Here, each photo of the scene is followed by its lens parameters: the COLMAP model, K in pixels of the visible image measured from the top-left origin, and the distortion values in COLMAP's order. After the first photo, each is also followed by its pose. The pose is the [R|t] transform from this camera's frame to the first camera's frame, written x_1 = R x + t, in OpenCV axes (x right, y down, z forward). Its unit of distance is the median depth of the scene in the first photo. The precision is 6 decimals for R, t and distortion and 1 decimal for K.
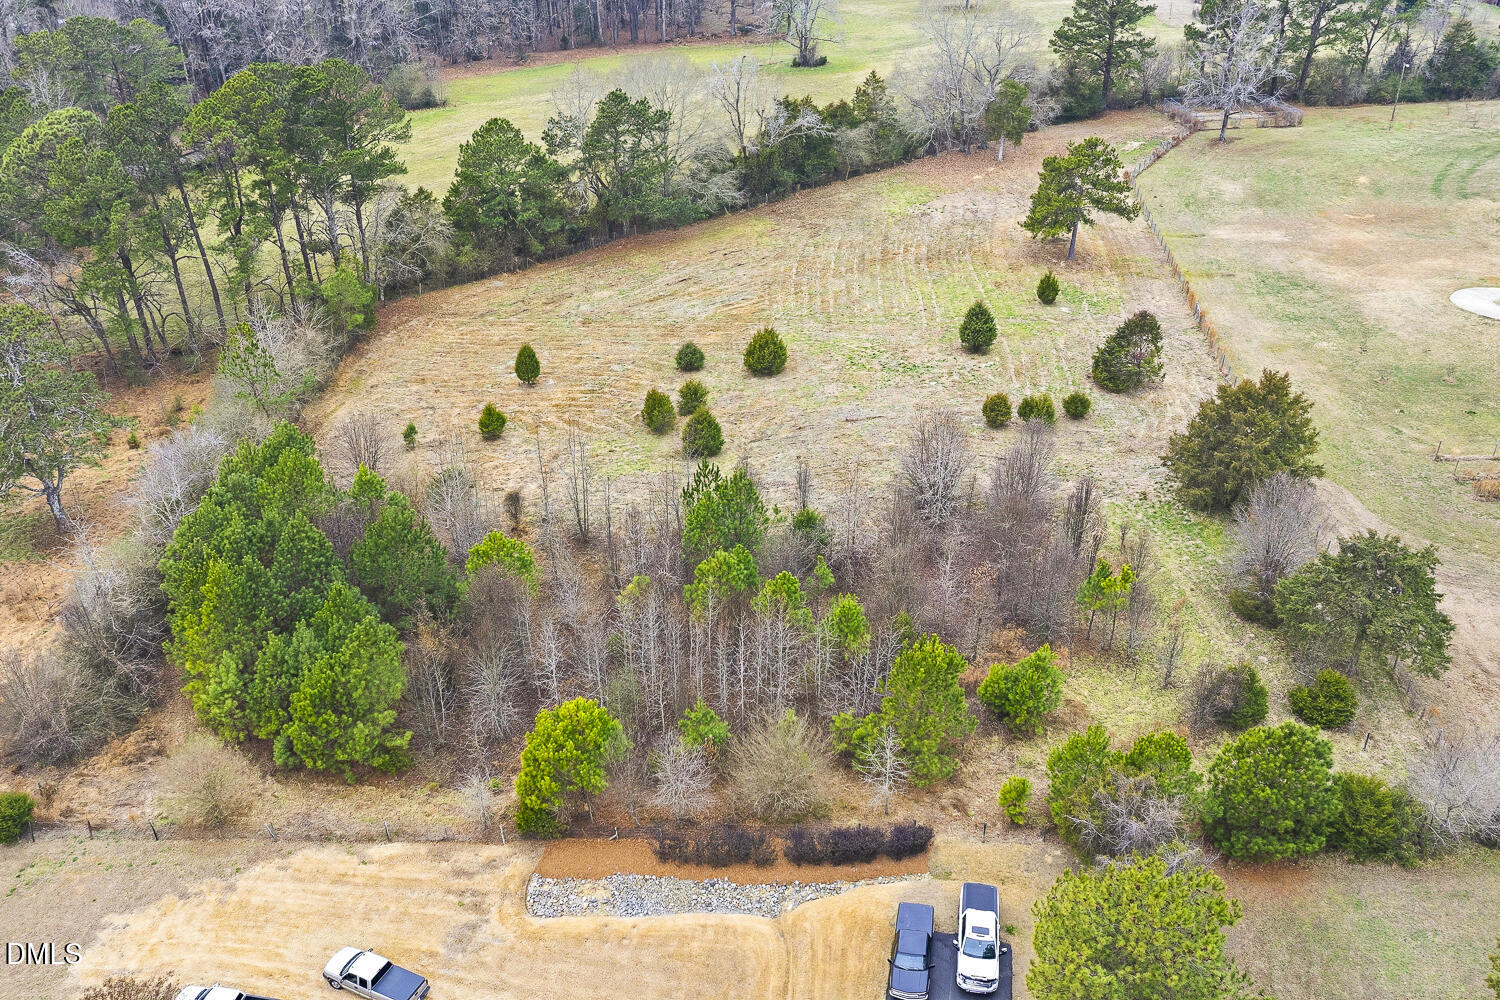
lens RADIAL K [[1242.3, 0, 750.0], [0, 1242.3, 500.0], [0, 0, 1]] dist [-0.013255, -0.013978]
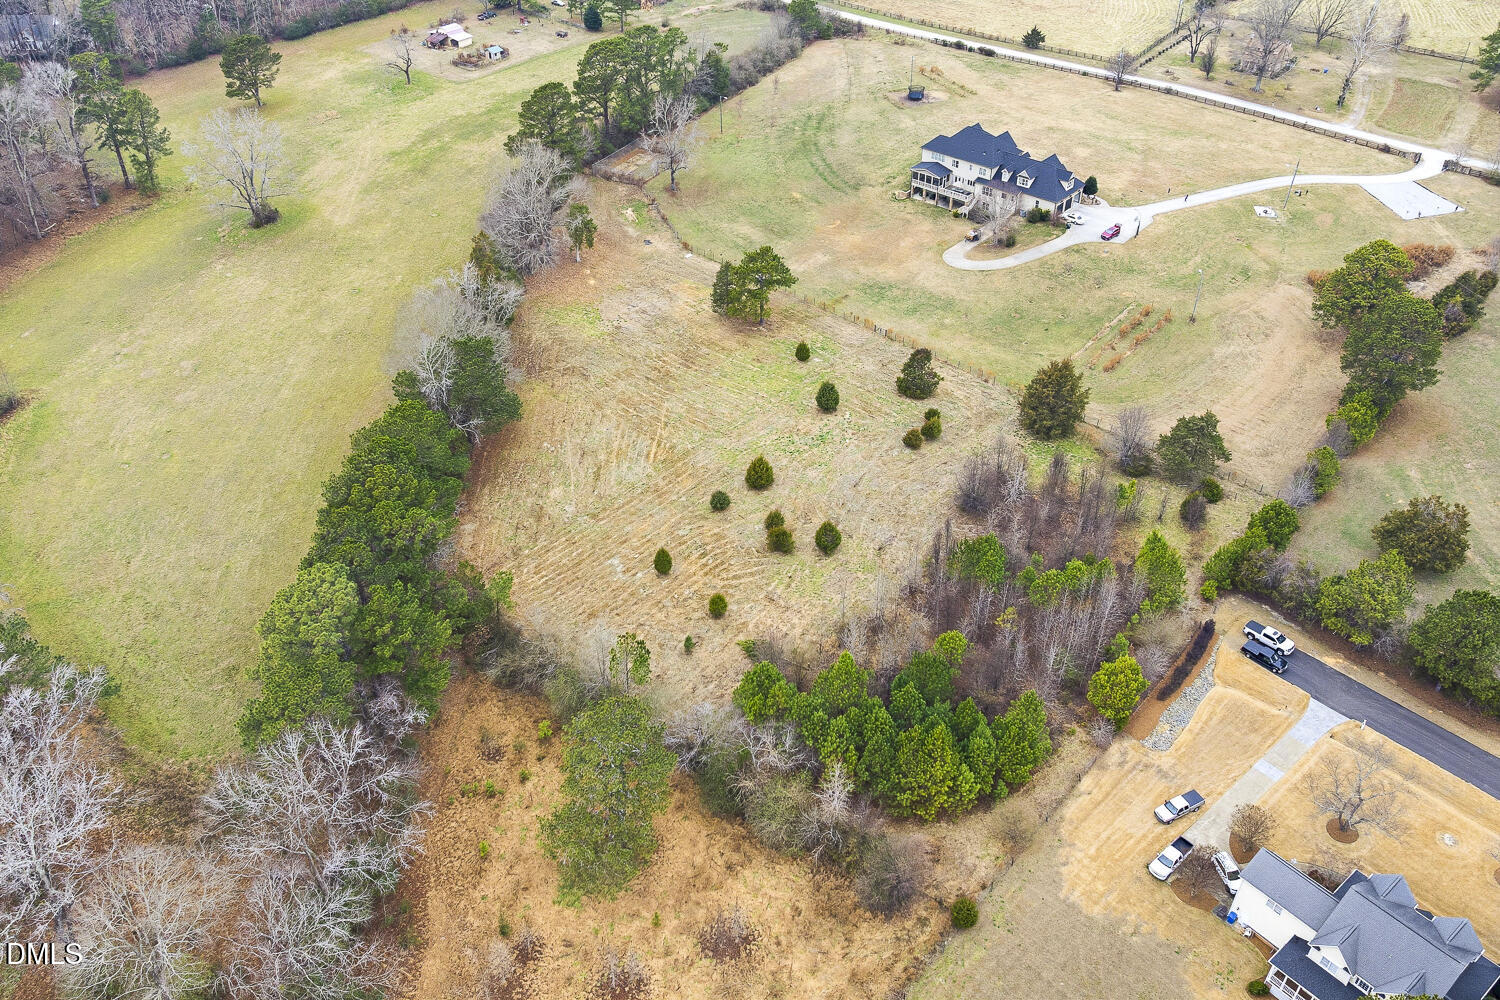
lens RADIAL K [[1242.3, 0, 750.0], [0, 1242.3, 500.0], [0, 0, 1]] dist [-0.013255, -0.013978]
pose [[0.606893, -0.475548, 0.636816, -0.938065], [0.411268, 0.873534, 0.260377, -0.473662], [-0.680103, 0.103881, 0.725719, -0.054895]]
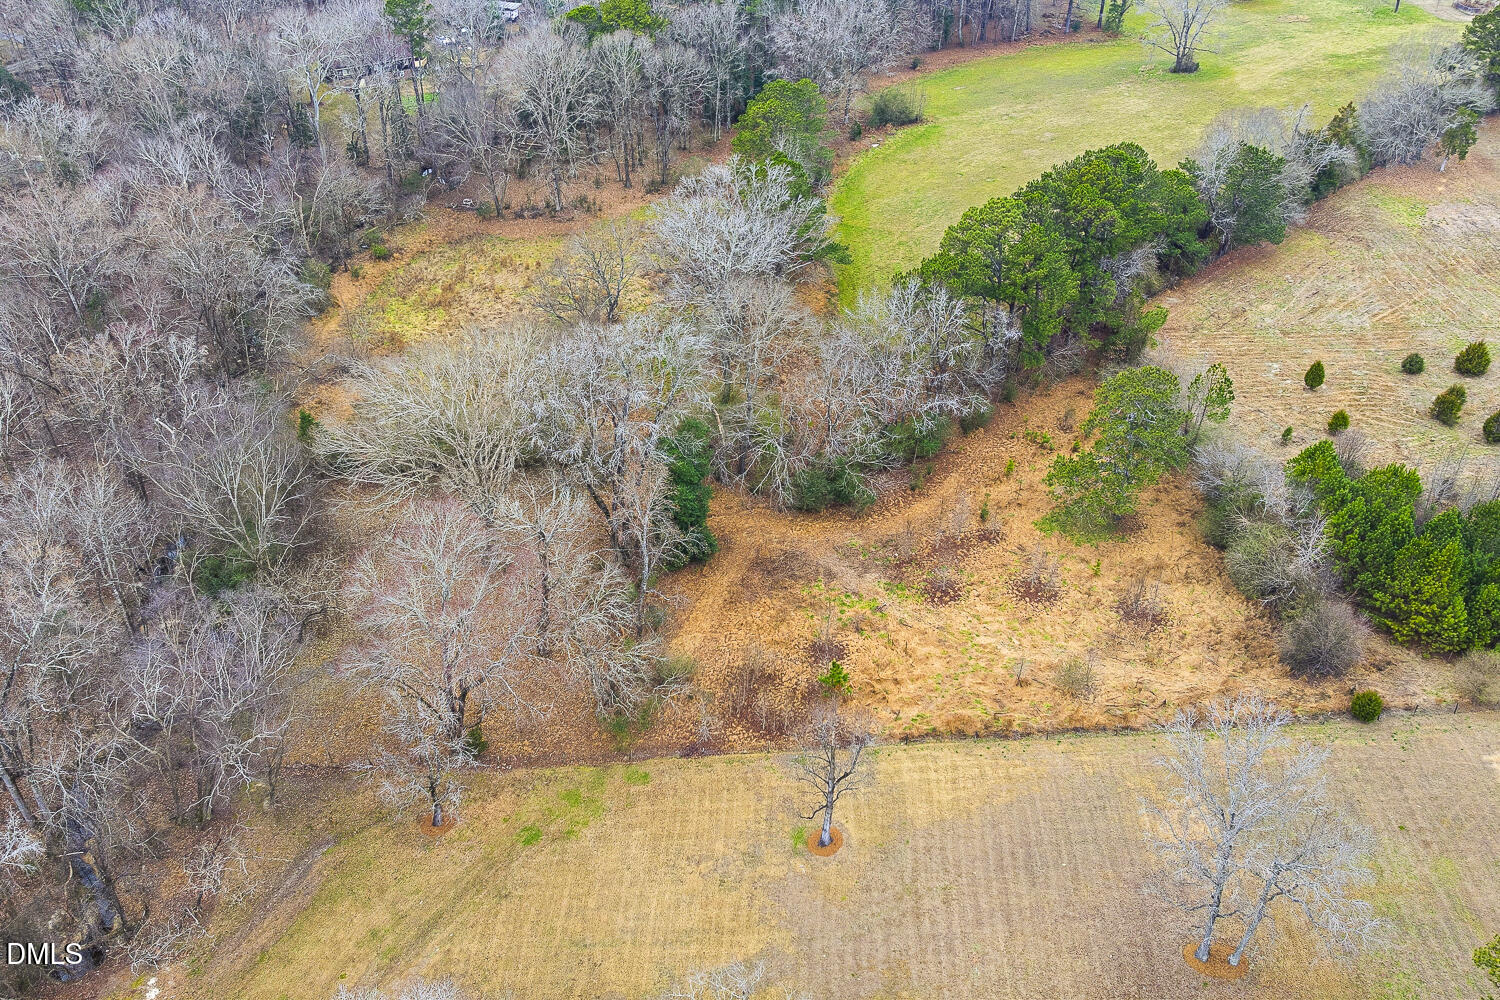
lens RADIAL K [[1242.3, 0, 750.0], [0, 1242.3, 500.0], [0, 0, 1]] dist [-0.013255, -0.013978]
pose [[0.996249, -0.048649, 0.071559, -0.891514], [0.043075, 0.996063, 0.077476, -0.102944], [-0.075046, -0.074103, 0.994423, -0.317655]]
